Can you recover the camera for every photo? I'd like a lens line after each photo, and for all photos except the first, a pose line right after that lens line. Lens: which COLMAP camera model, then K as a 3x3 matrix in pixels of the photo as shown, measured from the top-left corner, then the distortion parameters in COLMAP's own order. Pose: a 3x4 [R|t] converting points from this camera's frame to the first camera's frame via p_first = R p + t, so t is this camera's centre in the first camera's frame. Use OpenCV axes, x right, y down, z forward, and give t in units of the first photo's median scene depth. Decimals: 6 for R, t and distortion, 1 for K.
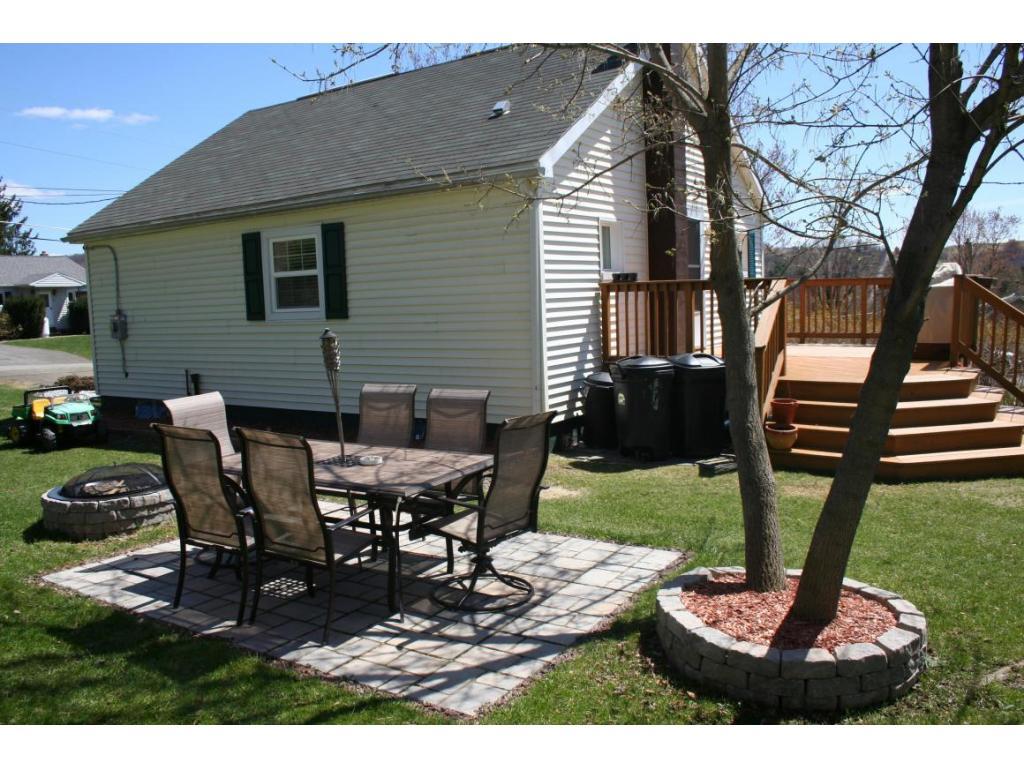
lens RADIAL K [[836.9, 0, 505.1], [0, 836.9, 387.2], [0, 0, 1]] dist [-0.073345, 0.009543]
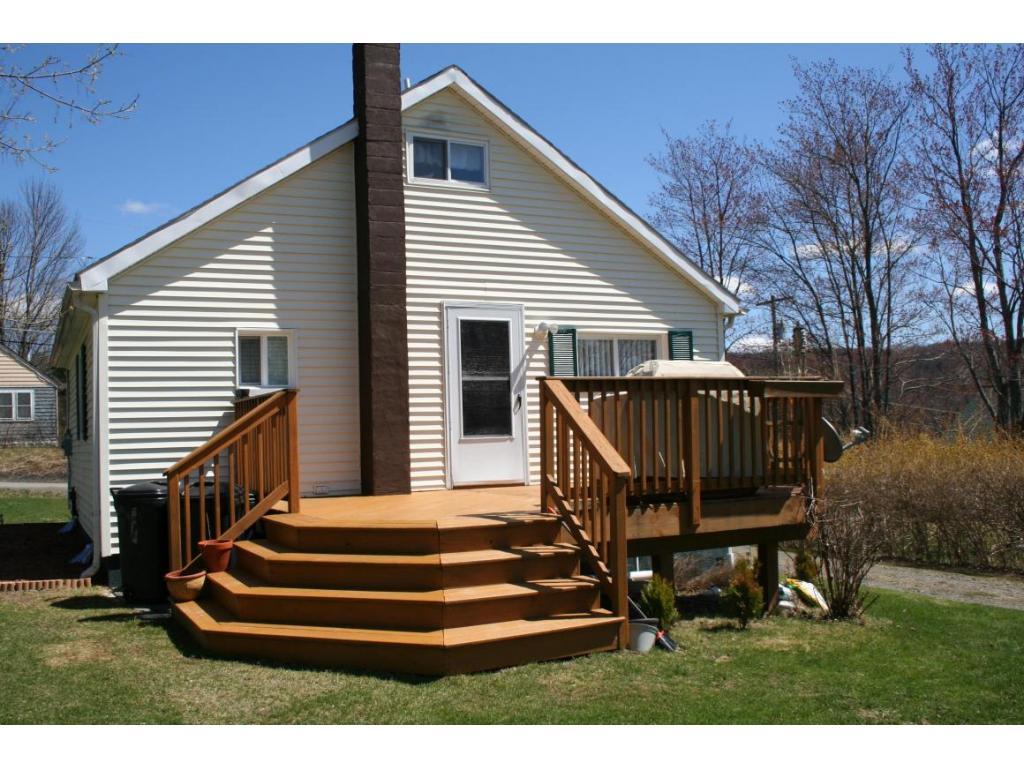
lens RADIAL K [[1017.6, 0, 512.2], [0, 1017.6, 385.1], [0, 0, 1]] dist [0.011231, 0.000000]
pose [[0.798700, -0.042084, -0.600256, 1.145328], [-0.061655, 0.986577, -0.151207, 0.000959], [0.598562, 0.157778, 0.785385, 0.394697]]
